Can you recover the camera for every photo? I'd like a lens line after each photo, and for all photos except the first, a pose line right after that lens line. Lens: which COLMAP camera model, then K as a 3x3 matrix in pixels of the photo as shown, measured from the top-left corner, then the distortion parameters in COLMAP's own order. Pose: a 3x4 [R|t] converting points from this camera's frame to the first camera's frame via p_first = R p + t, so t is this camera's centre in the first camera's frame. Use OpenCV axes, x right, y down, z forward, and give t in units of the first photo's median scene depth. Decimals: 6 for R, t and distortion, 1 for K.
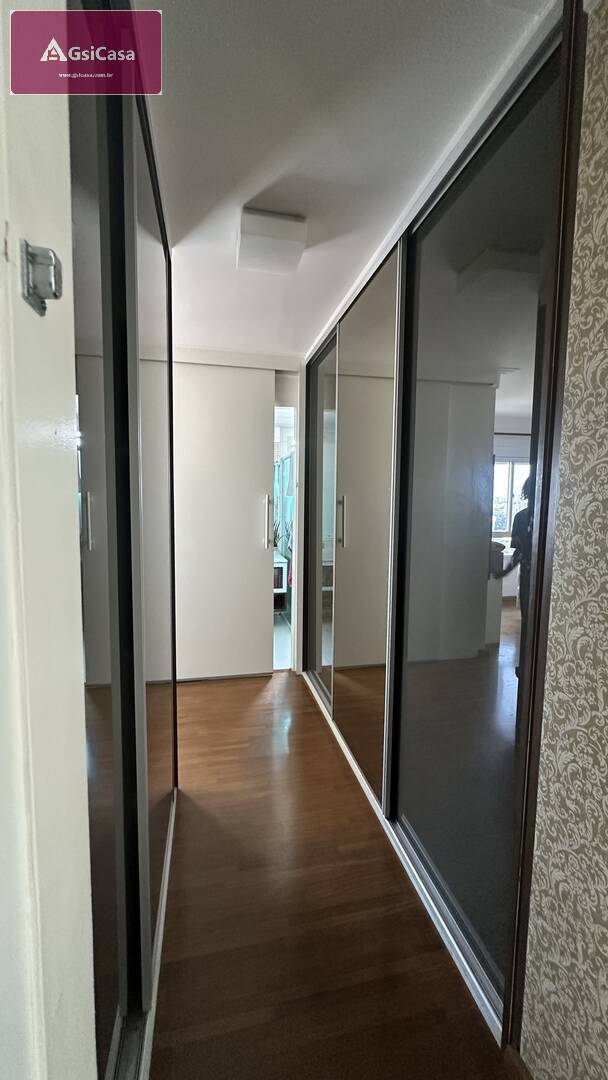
lens RADIAL K [[433.9, 0, 304.0], [0, 433.9, 540.0], [0, 0, 1]] dist [0.000072, 0.000023]
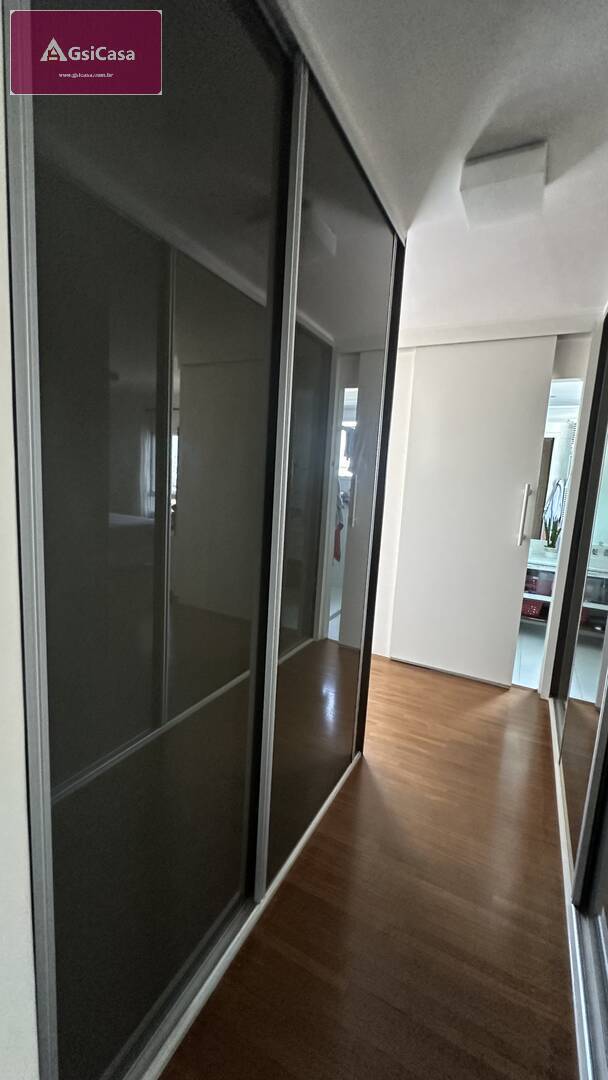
lens RADIAL K [[433.2, 0, 301.9], [0, 433.2, 540.2], [0, 0, 1]] dist [-0.000310, 0.000258]
pose [[0.766849, 0.125744, -0.629389, 0.259085], [-0.108456, 0.991906, 0.066027, -0.002474], [0.632598, 0.017628, 0.774280, 0.095599]]
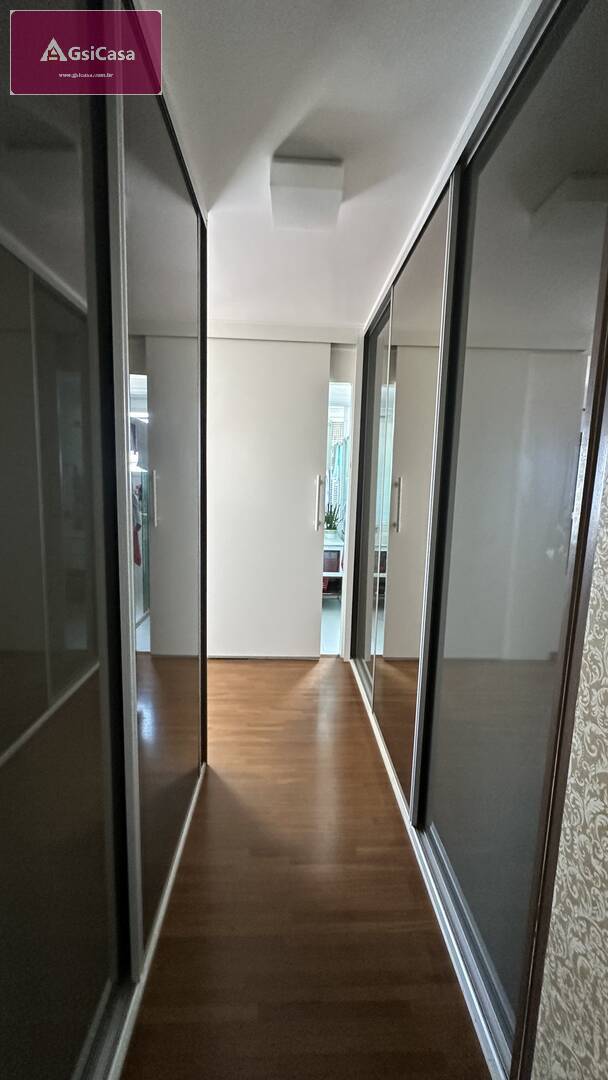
lens RADIAL K [[433.2, 0, 301.9], [0, 433.2, 540.2], [0, 0, 1]] dist [-0.000310, 0.000258]
pose [[0.983606, 0.040036, -0.175832, 0.109527], [-0.033095, 0.998559, 0.042235, 0.001944], [0.177269, -0.035723, 0.983514, 0.081936]]
